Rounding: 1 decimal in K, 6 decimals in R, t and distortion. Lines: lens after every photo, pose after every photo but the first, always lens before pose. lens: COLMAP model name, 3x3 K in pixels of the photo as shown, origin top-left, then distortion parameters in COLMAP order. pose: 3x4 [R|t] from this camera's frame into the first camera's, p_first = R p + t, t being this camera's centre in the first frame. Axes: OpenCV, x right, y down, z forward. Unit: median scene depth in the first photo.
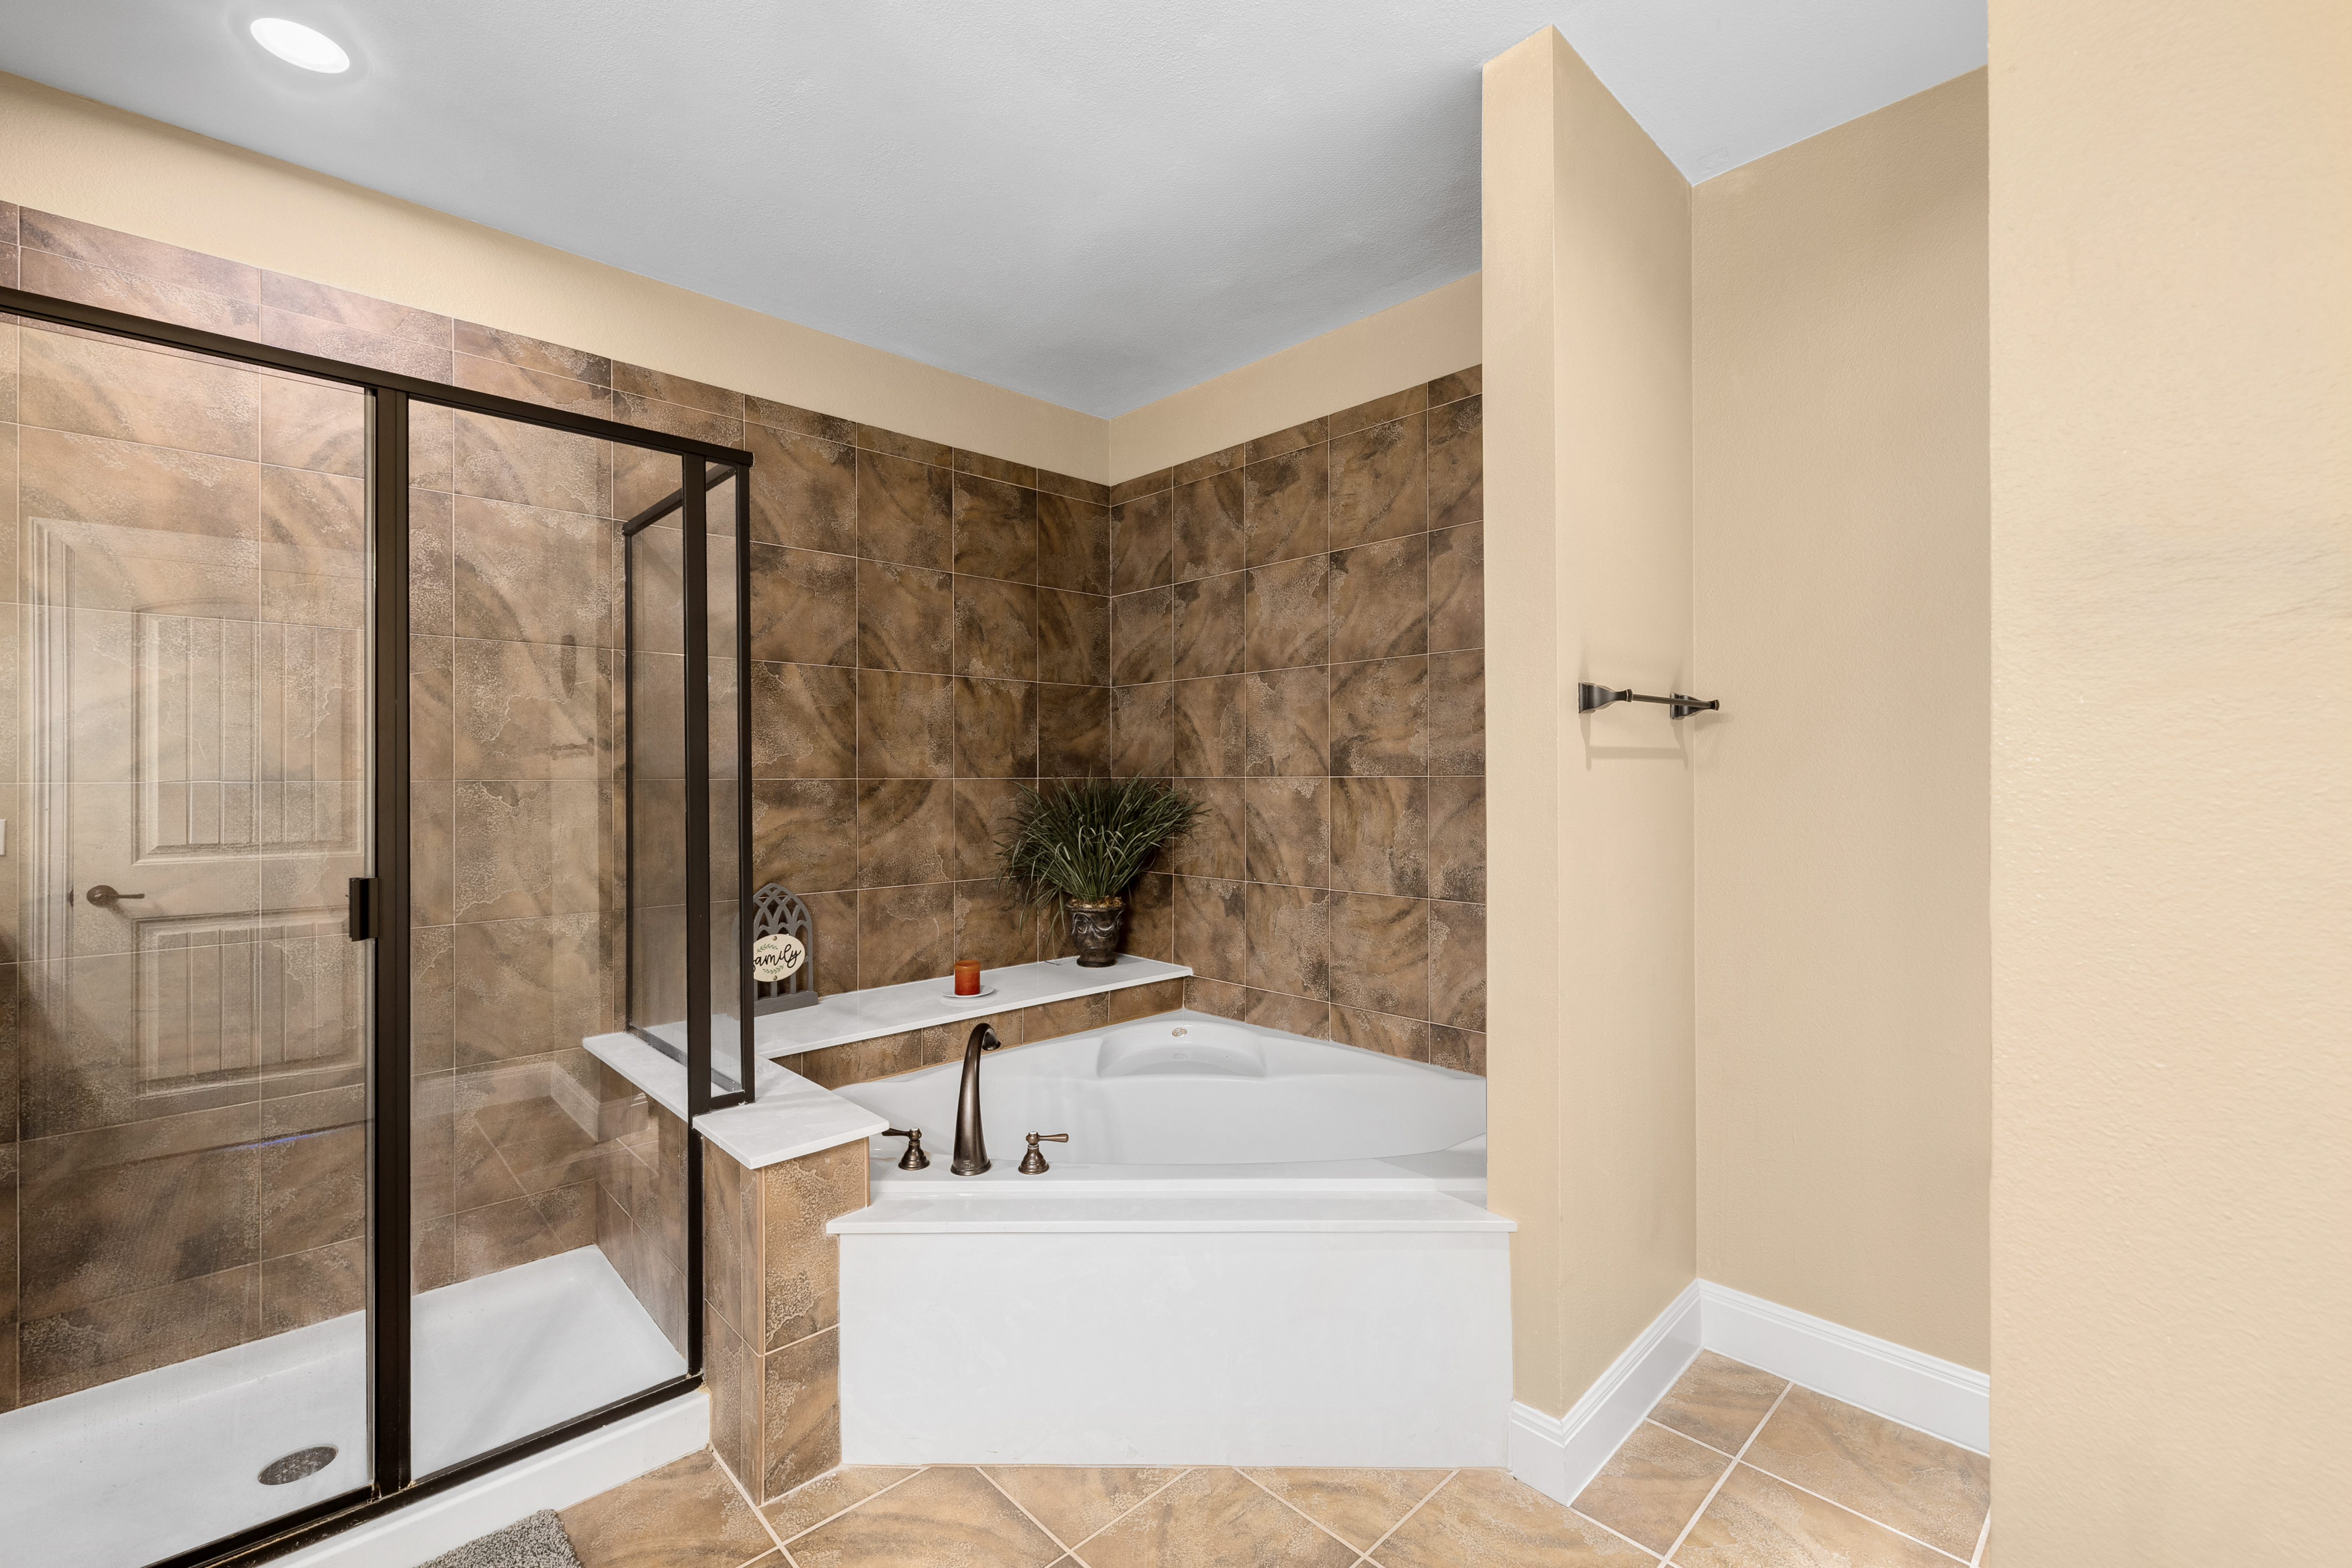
lens RADIAL K [[1006.8, 0, 1174.7], [0, 1006.8, 773.6], [0, 0, 1]] dist [0.001313, -0.000195]
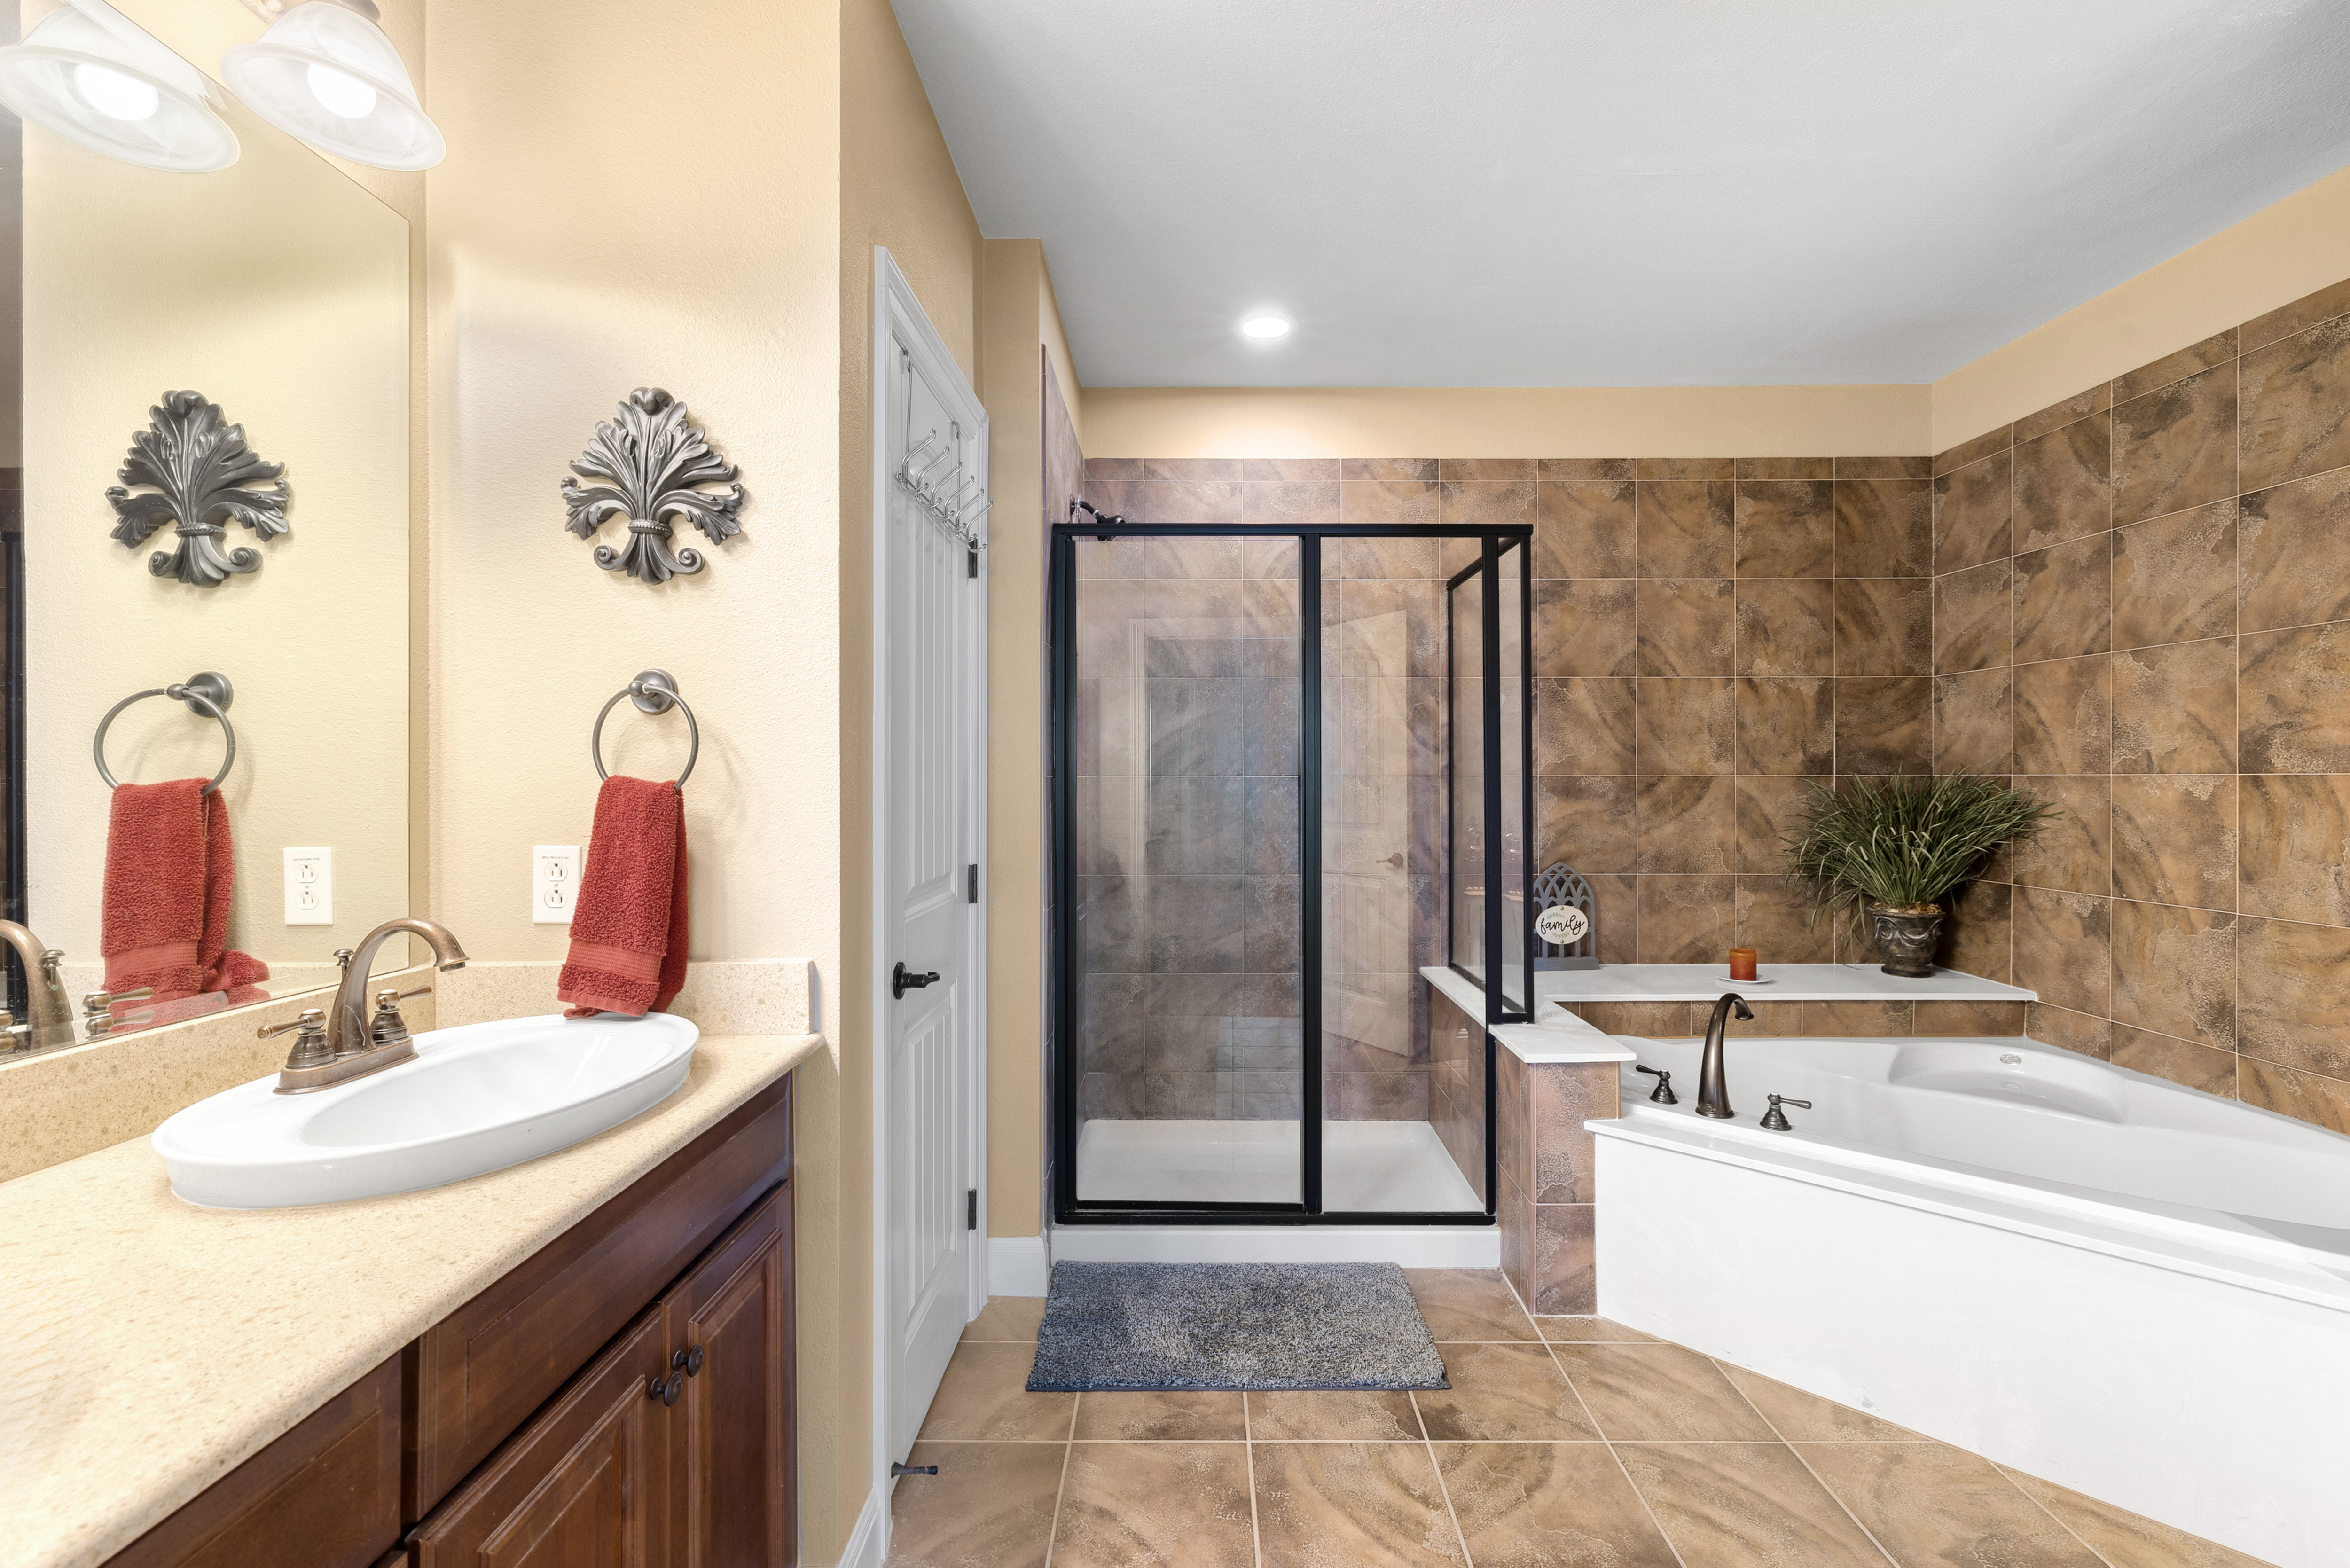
lens RADIAL K [[1005.9, 0, 1173.7], [0, 1005.9, 773.7], [0, 0, 1]] dist [0.001313, -0.000195]
pose [[0.711320, 0.000566, -0.702868, 0.108347], [0.000675, 0.999999, 0.001489, 0.000643], [0.702868, -0.001533, 0.711318, -0.164981]]
